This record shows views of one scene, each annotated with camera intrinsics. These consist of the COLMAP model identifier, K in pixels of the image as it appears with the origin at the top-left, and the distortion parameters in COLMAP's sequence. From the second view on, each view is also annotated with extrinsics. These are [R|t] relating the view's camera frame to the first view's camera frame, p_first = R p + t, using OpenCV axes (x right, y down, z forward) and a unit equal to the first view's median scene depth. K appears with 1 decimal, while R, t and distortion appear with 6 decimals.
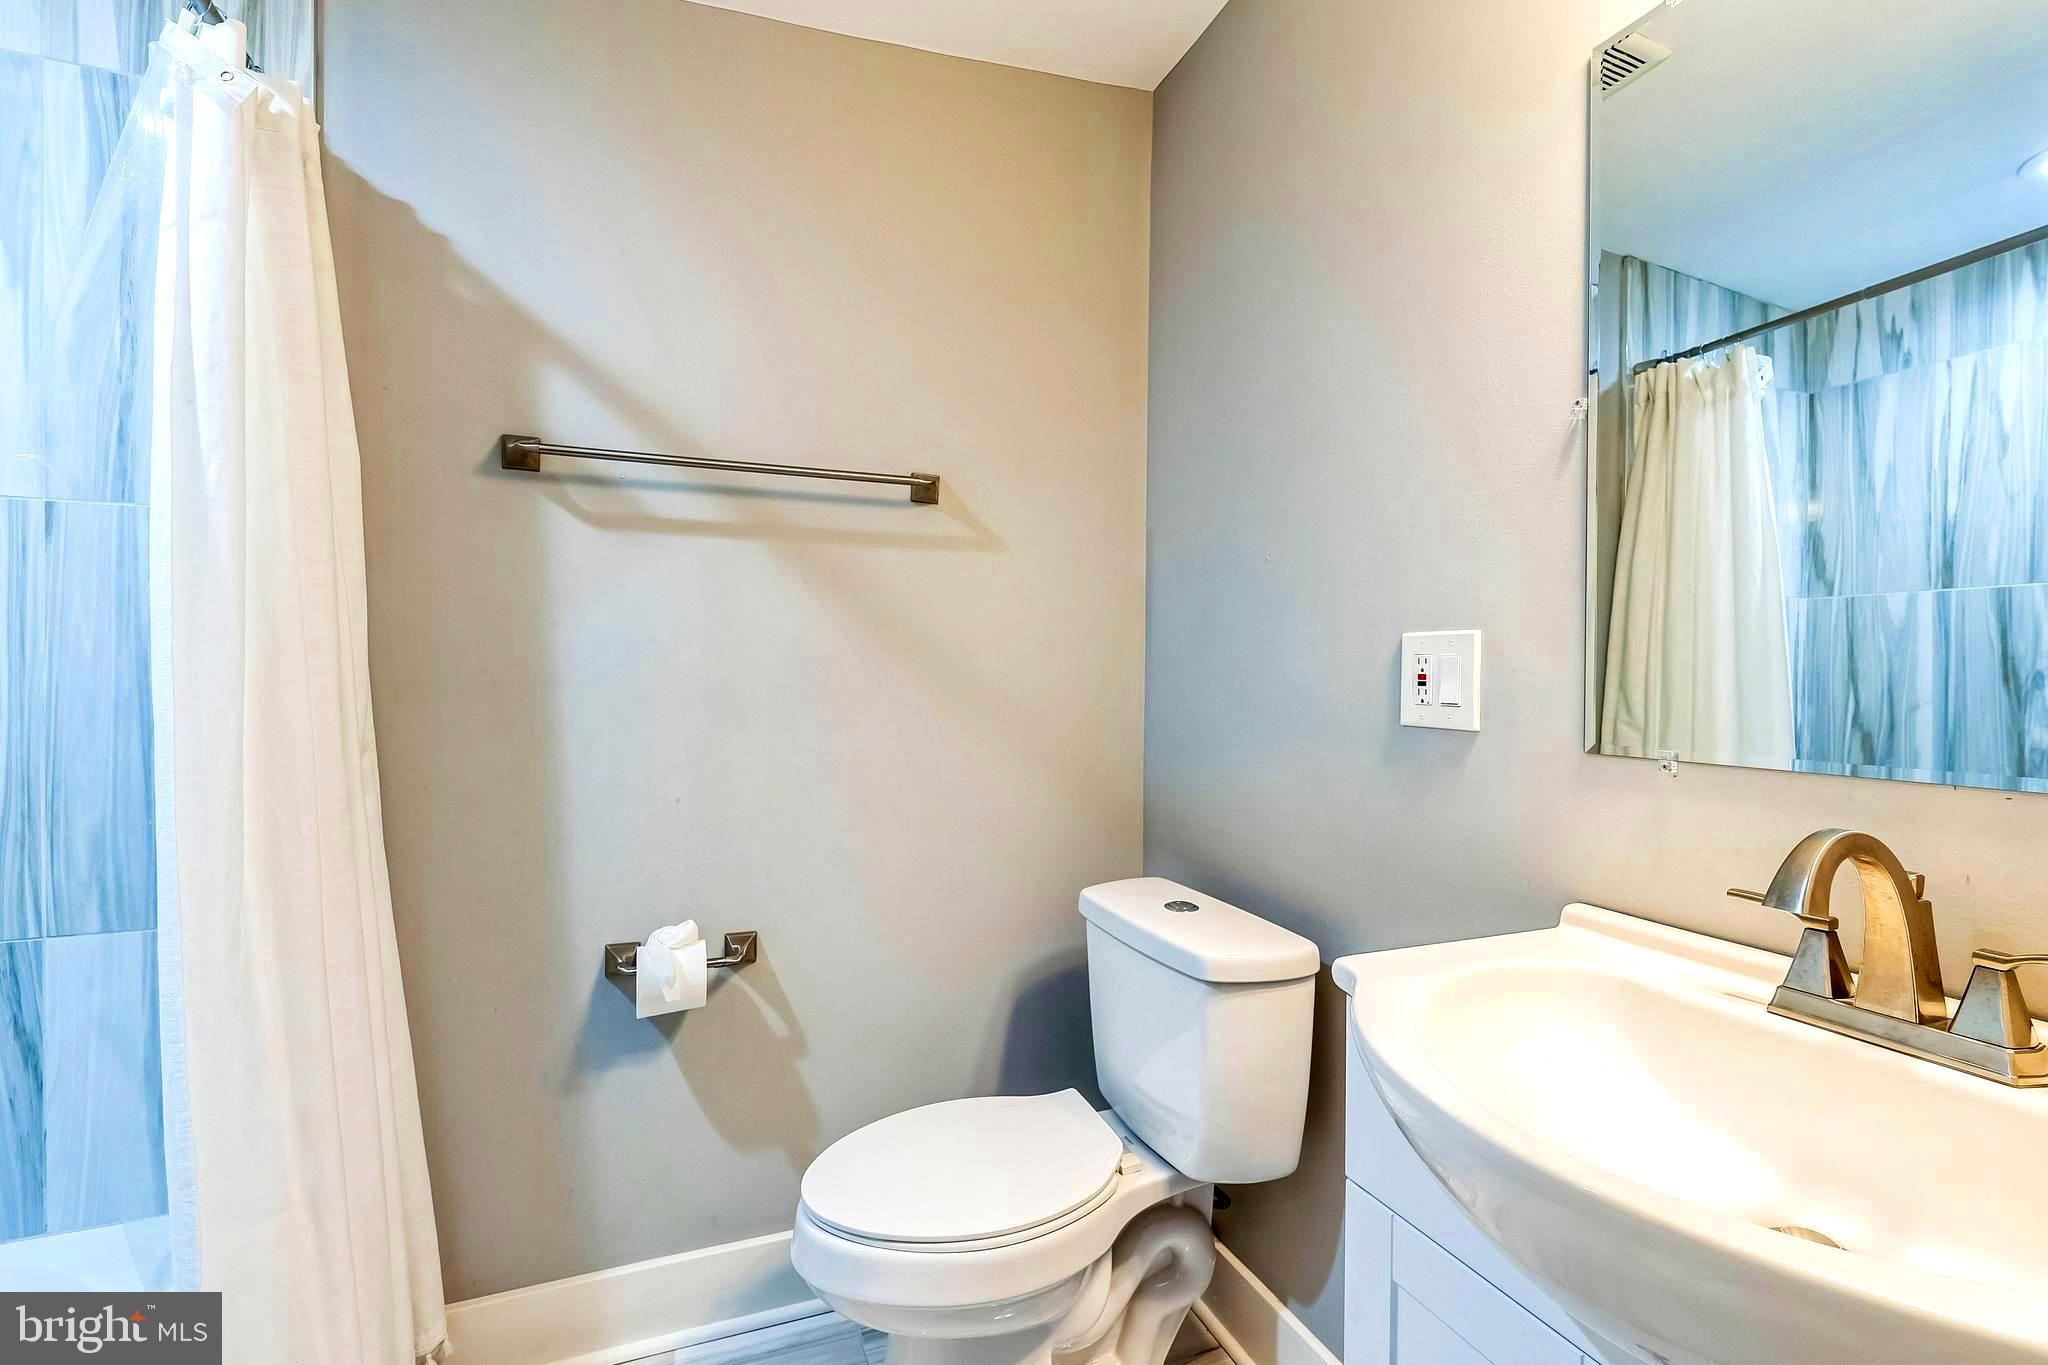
lens RADIAL K [[919.5, 0, 1017.3], [0, 919.5, 673.0], [0, 0, 1]] dist [0.000995, 0.000250]
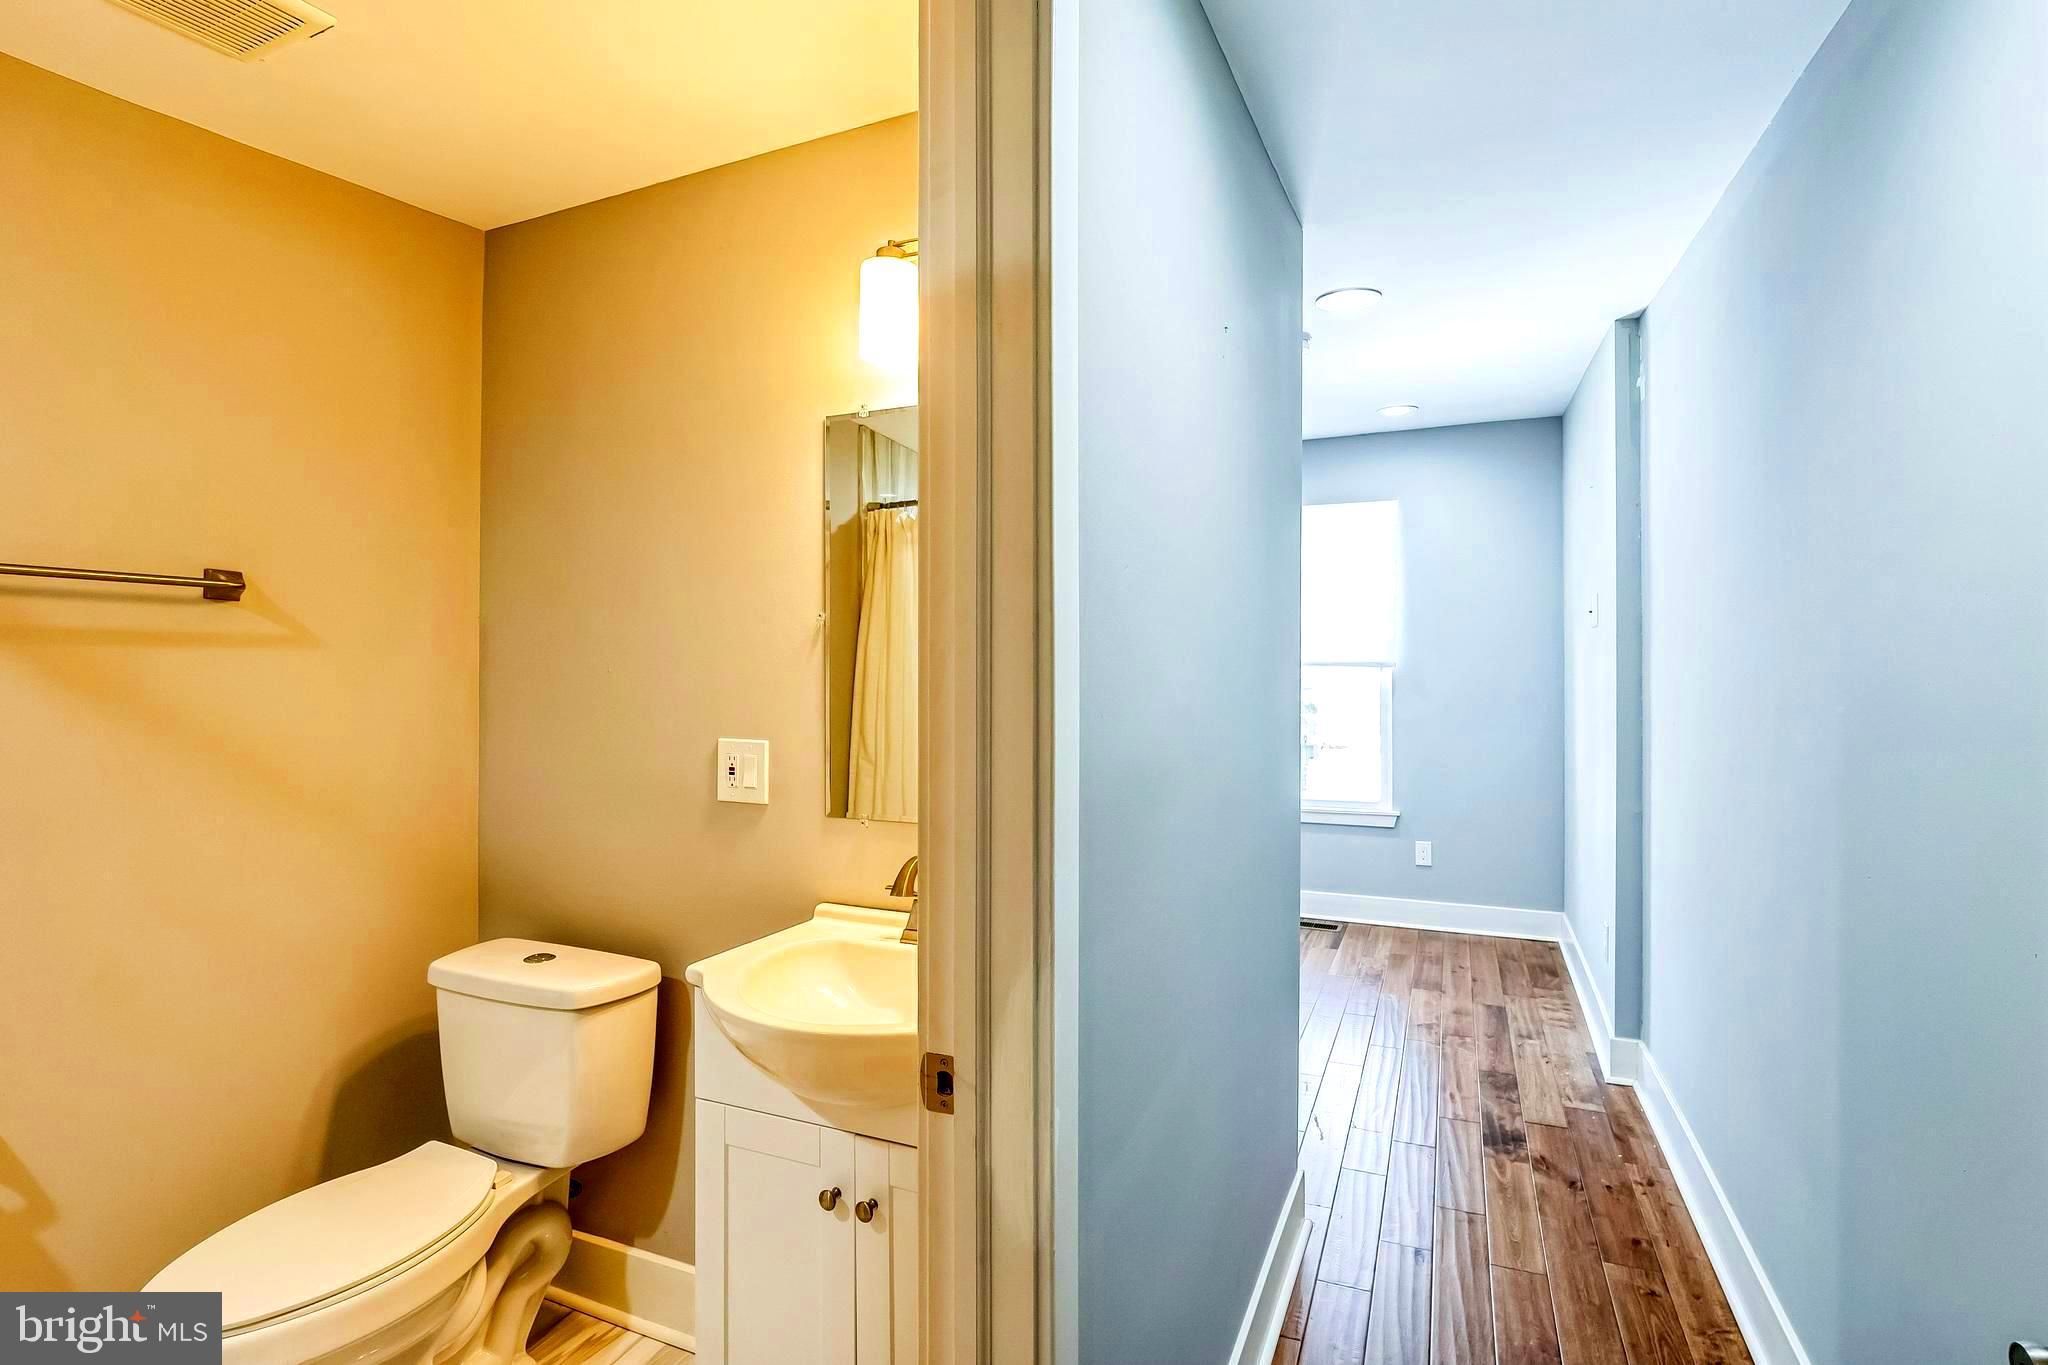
lens RADIAL K [[917.6, 0, 1083.6], [0, 917.6, 678.1], [0, 0, 1]] dist [-0.010683, 0.000164]
pose [[0.694294, -0.004907, 0.719675, -0.190818], [0.009016, 0.999958, -0.001881, -0.109377], [-0.719635, 0.007795, 0.694308, -0.365164]]
